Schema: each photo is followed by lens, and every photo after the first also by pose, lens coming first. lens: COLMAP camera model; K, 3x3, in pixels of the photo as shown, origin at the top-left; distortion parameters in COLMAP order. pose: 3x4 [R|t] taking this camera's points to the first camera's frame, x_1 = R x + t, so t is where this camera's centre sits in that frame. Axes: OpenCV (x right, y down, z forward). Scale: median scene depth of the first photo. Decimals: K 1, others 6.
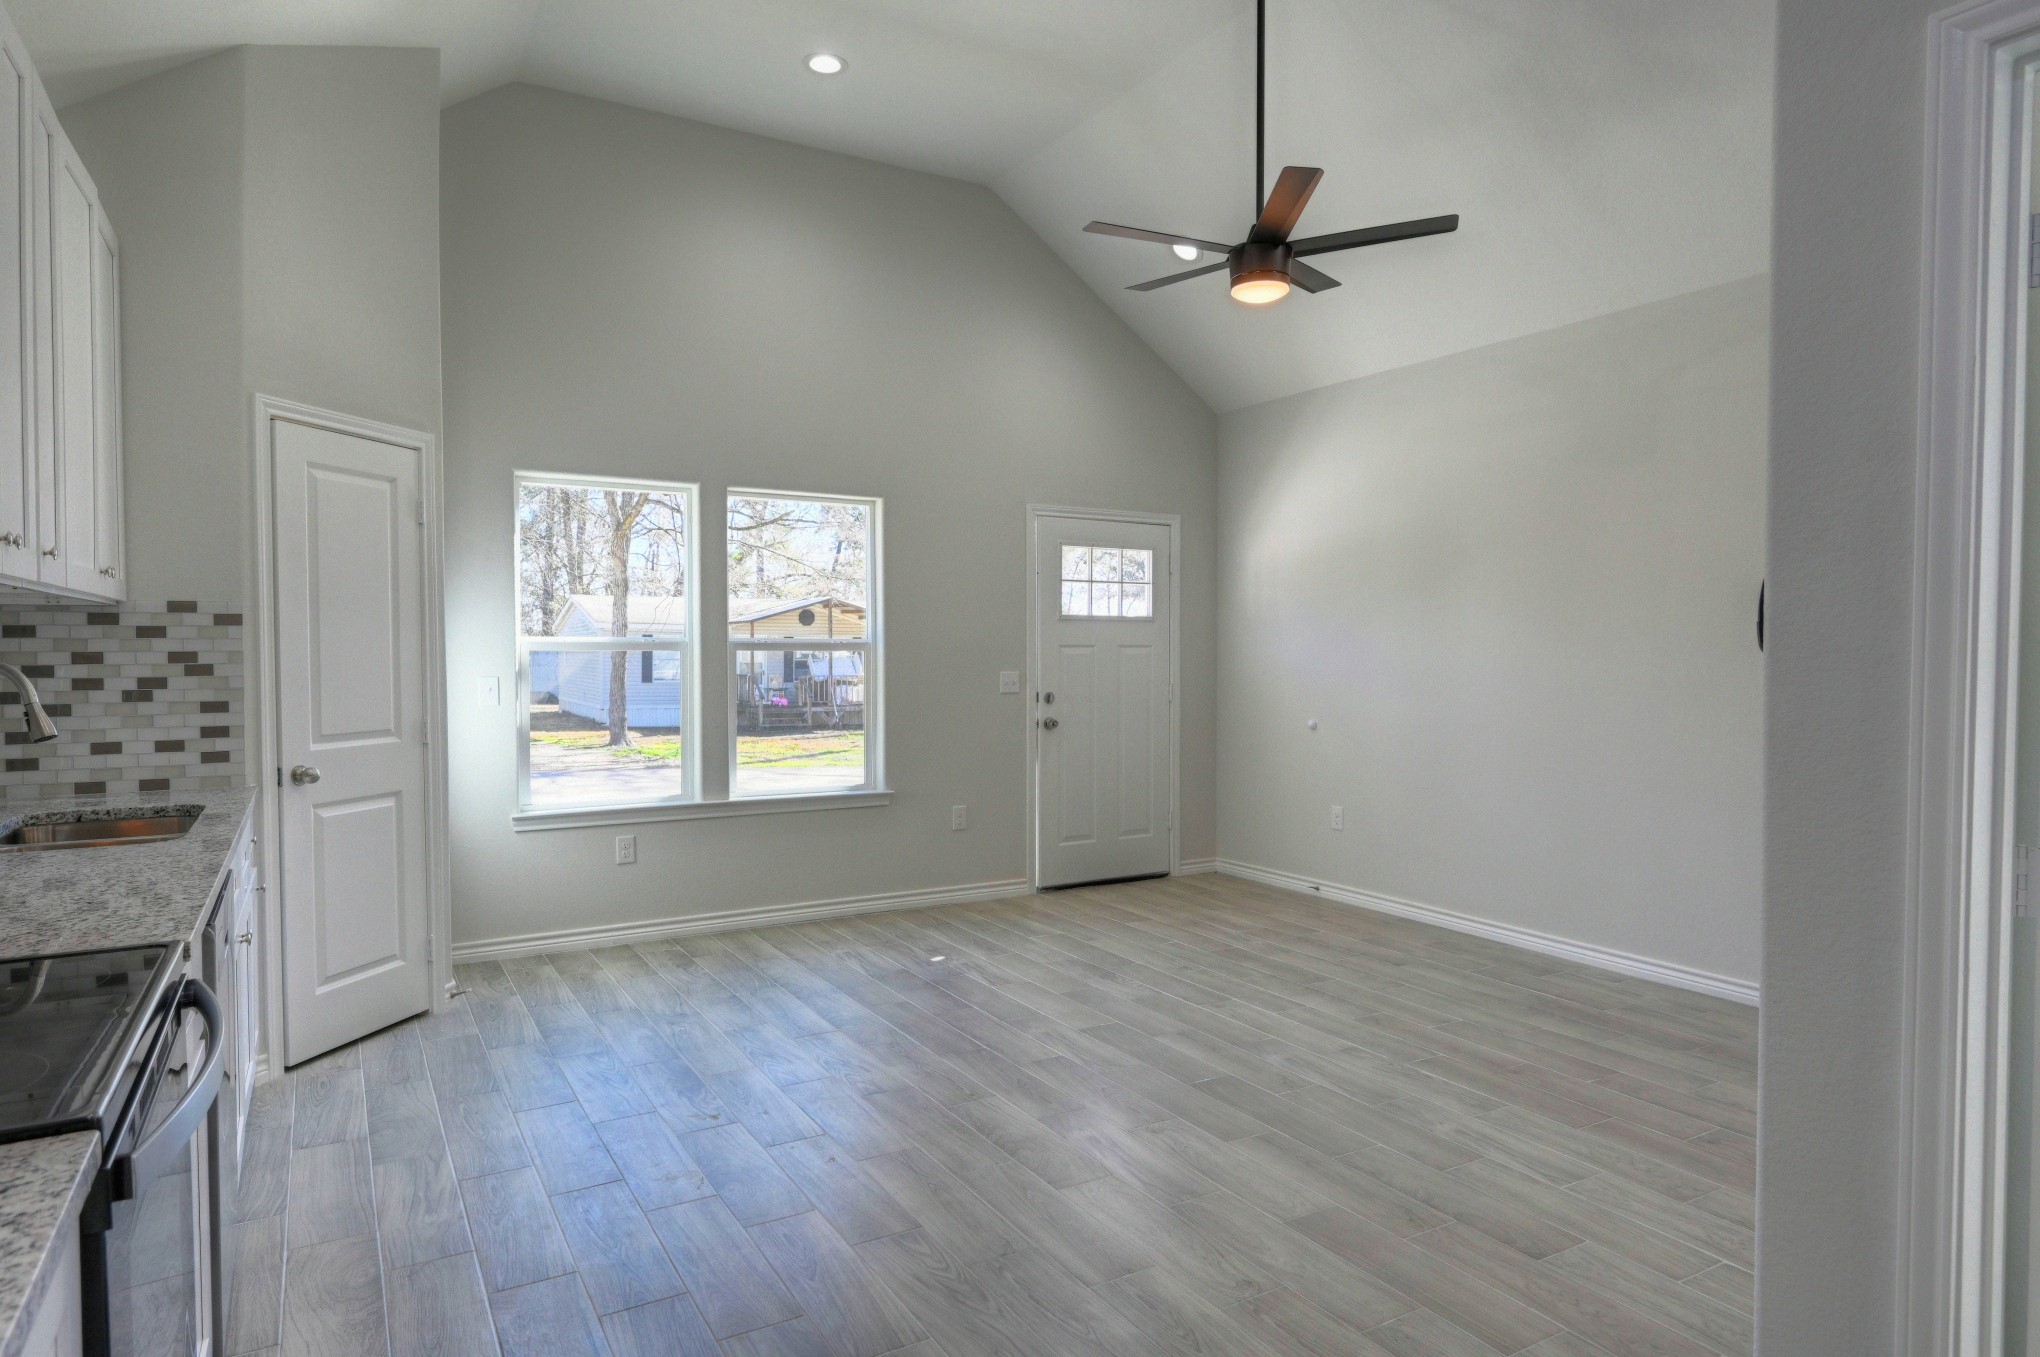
lens RADIAL K [[1176.9, 0, 1015.5], [0, 1176.9, 673.8], [0, 0, 1]] dist [0.005922, 0.000375]
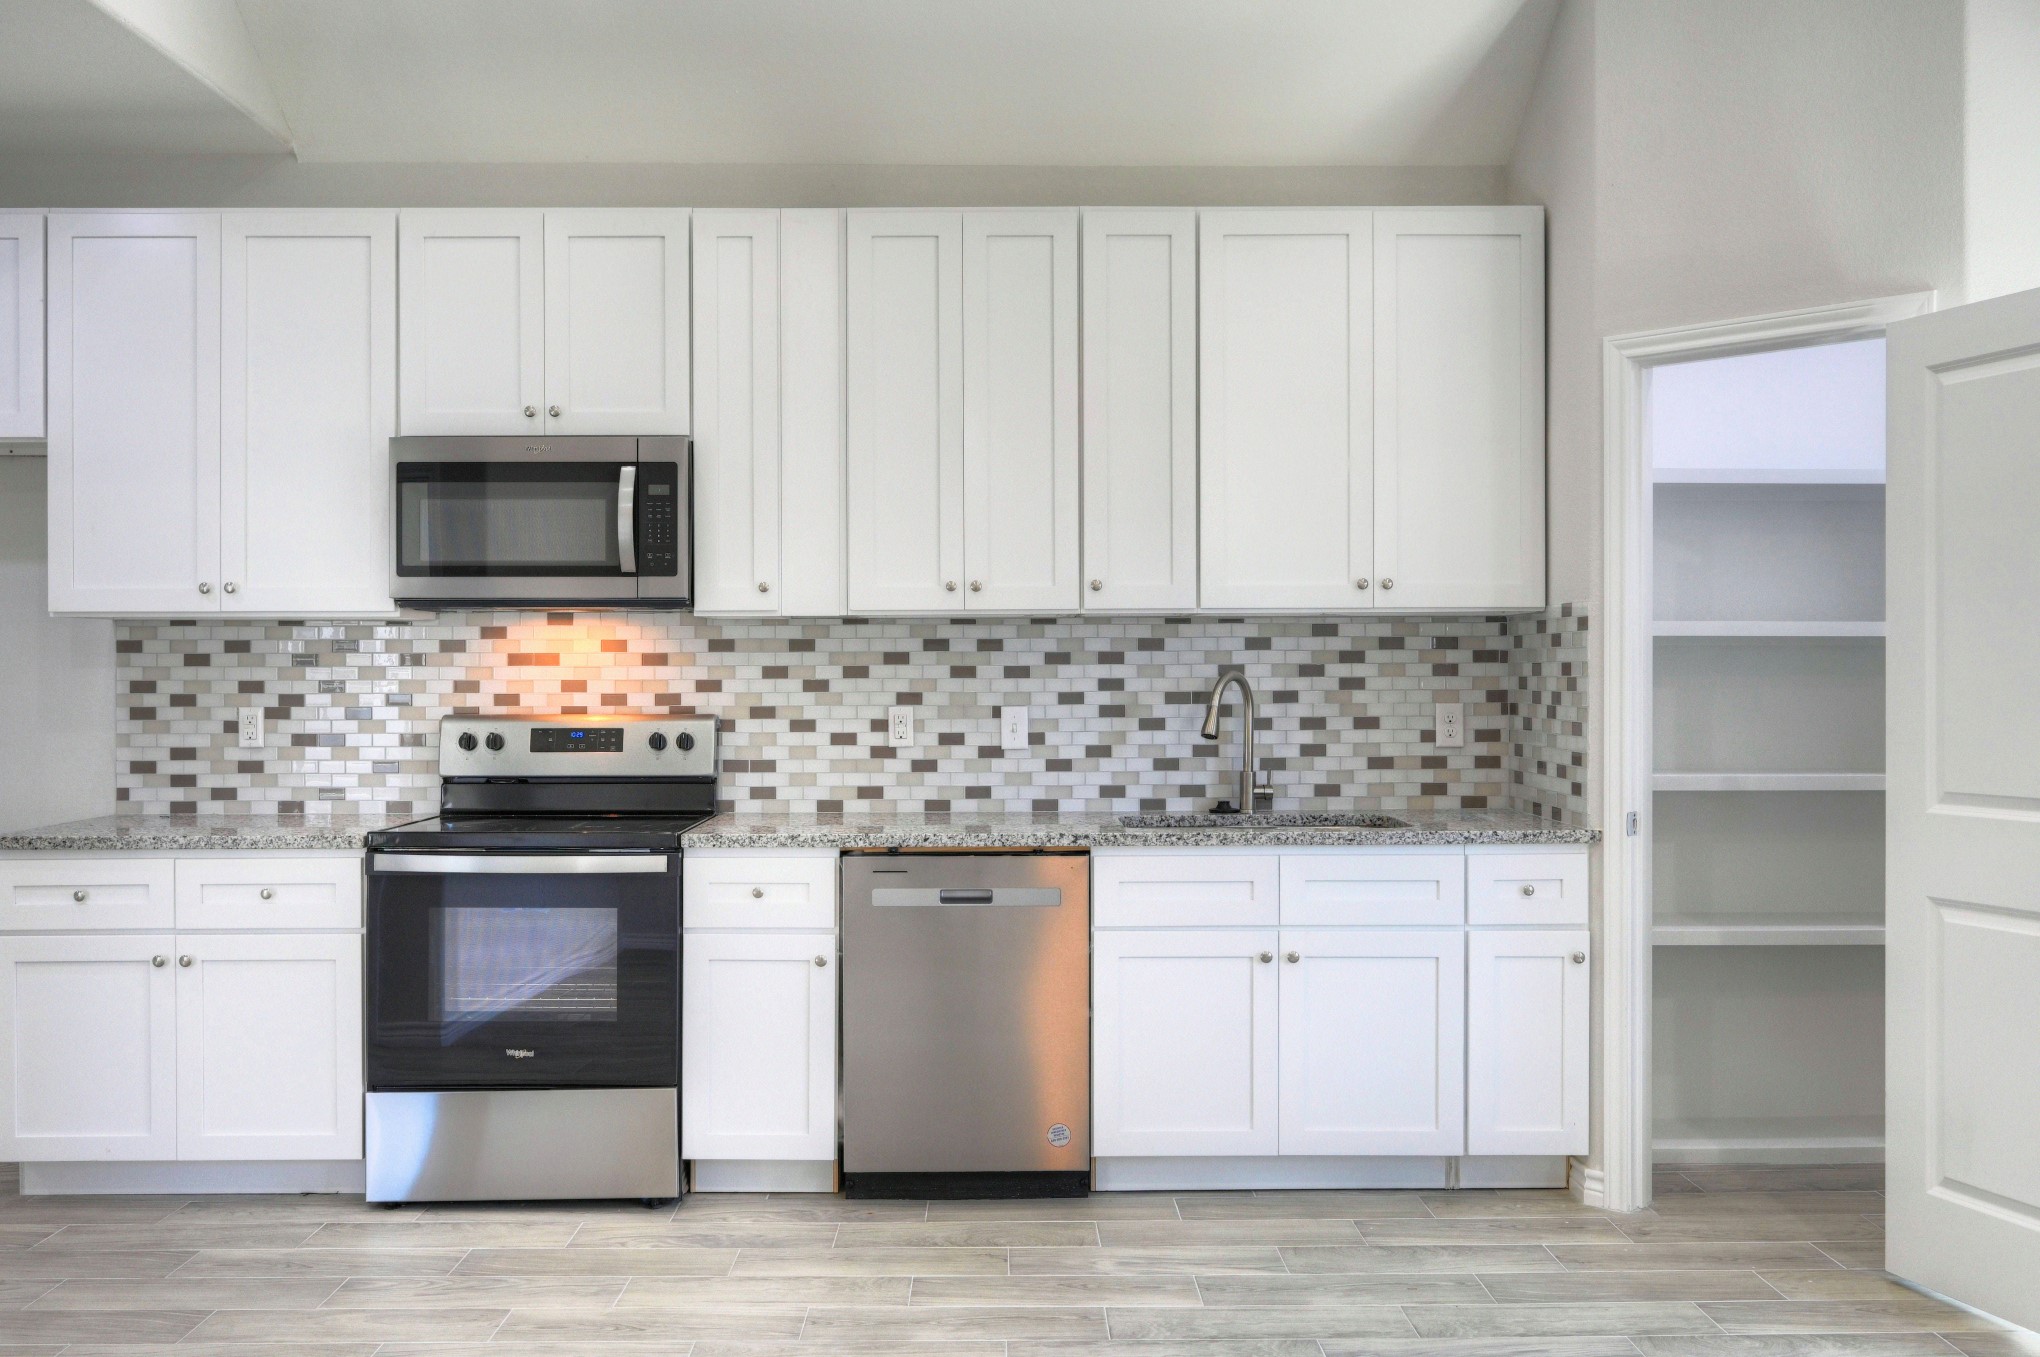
lens RADIAL K [[1747.7, 0, 1026.6], [0, 1747.7, 671.8], [0, 0, 1]] dist [0.003918, -0.009876]
pose [[-0.491570, 0.006365, -0.870815, 0.537375], [-0.018276, 0.999678, 0.017623, -0.024274], [0.870646, 0.024578, -0.491296, 1.164114]]
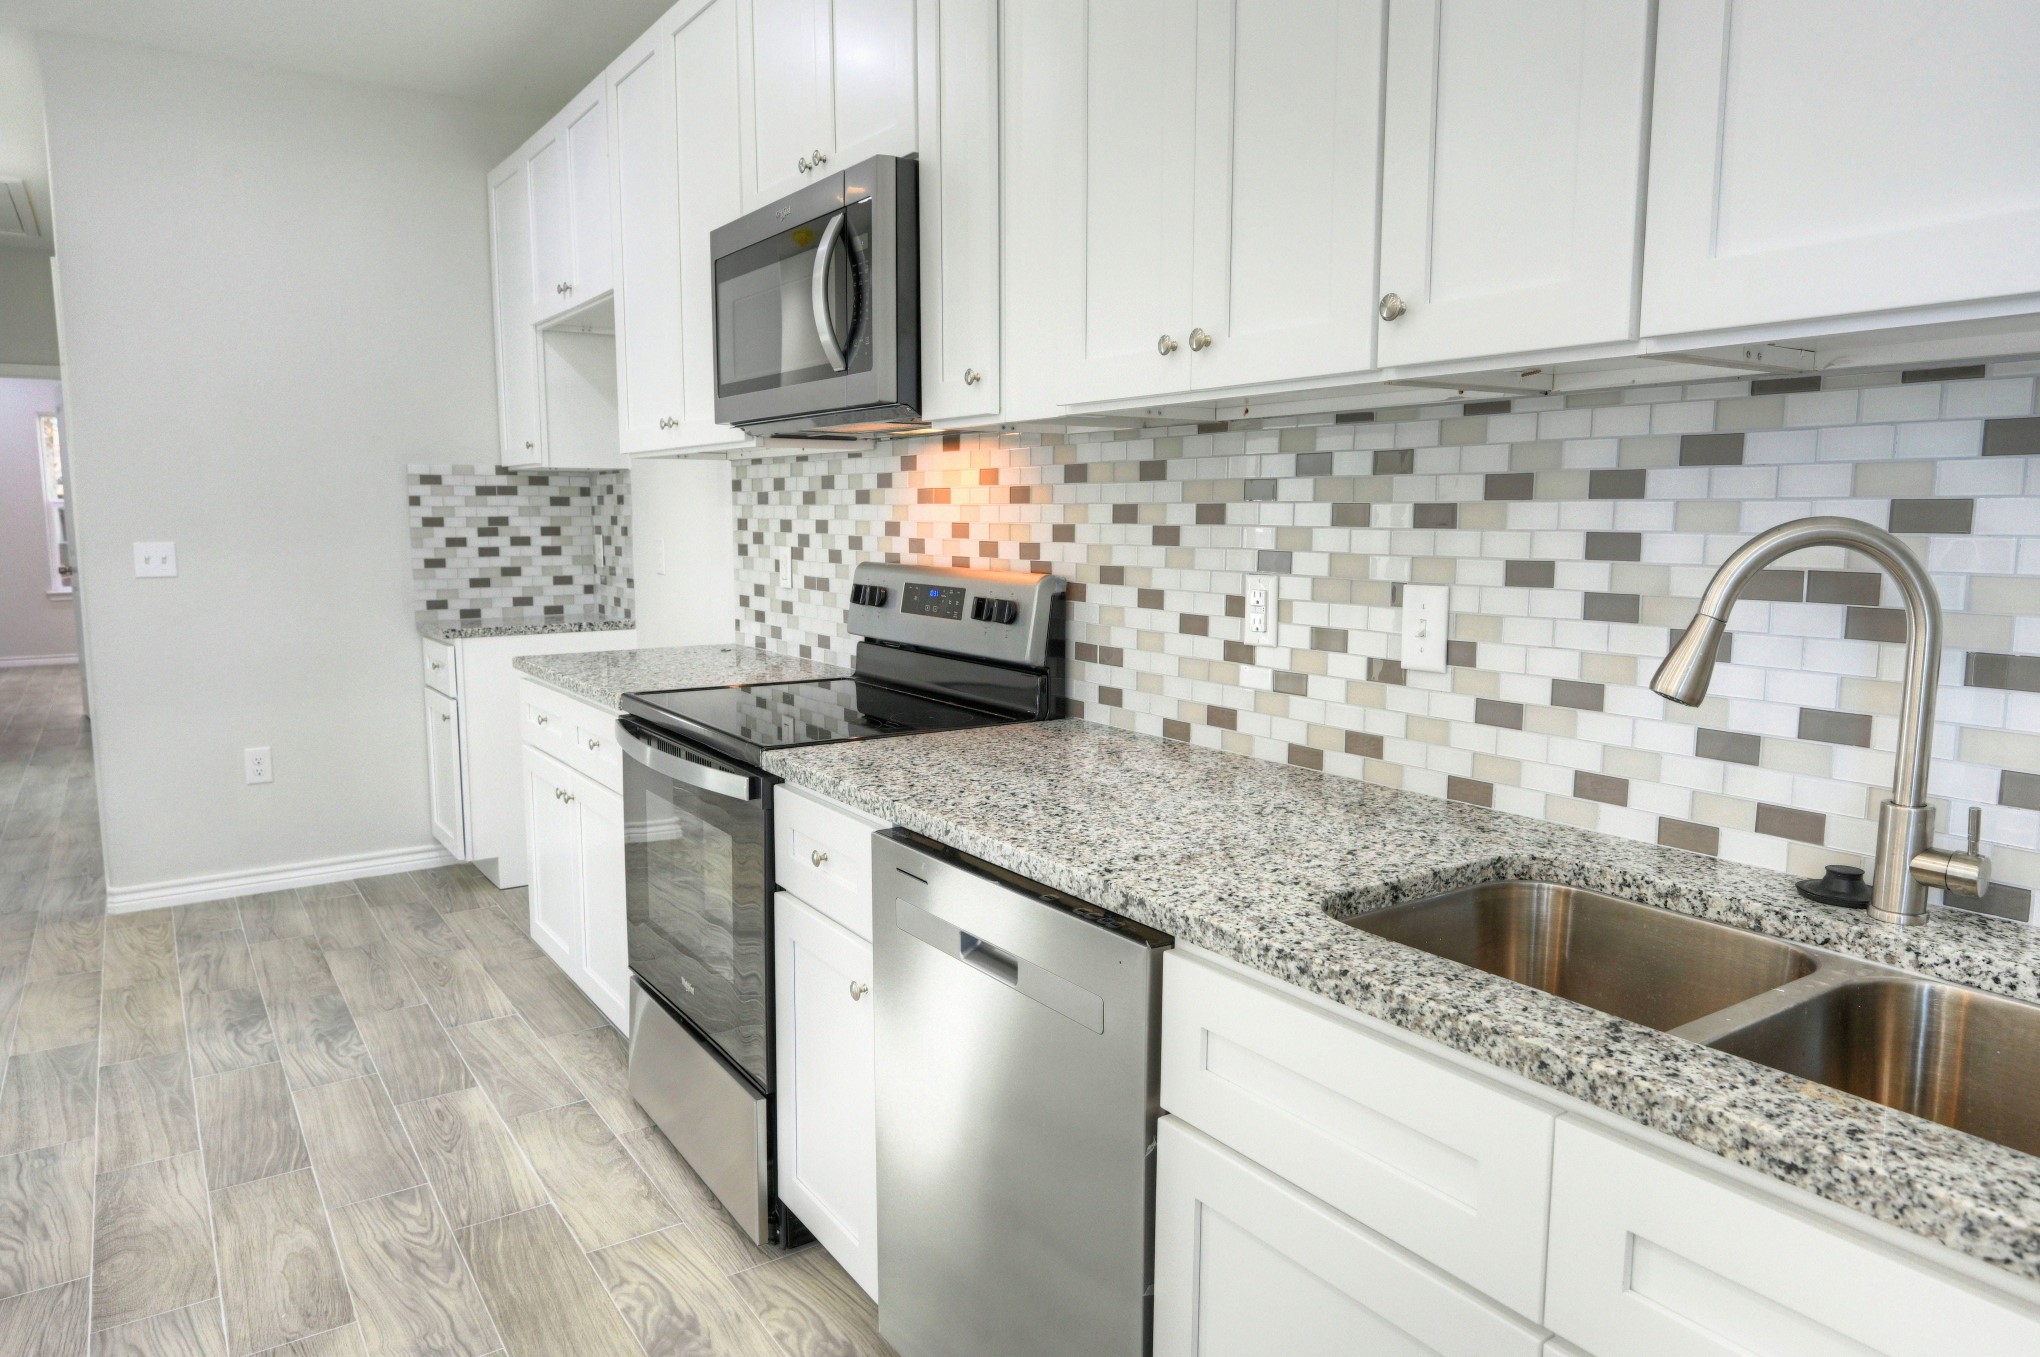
lens RADIAL K [[1313.0, 0, 1006.1], [0, 1313.0, 675.1], [0, 0, 1]] dist [0.003998, -0.001833]
pose [[-0.998113, 0.010719, -0.060465, -0.379902], [0.001460, 0.988510, 0.151150, -0.016685], [0.061390, 0.150777, -0.986660, 0.999034]]
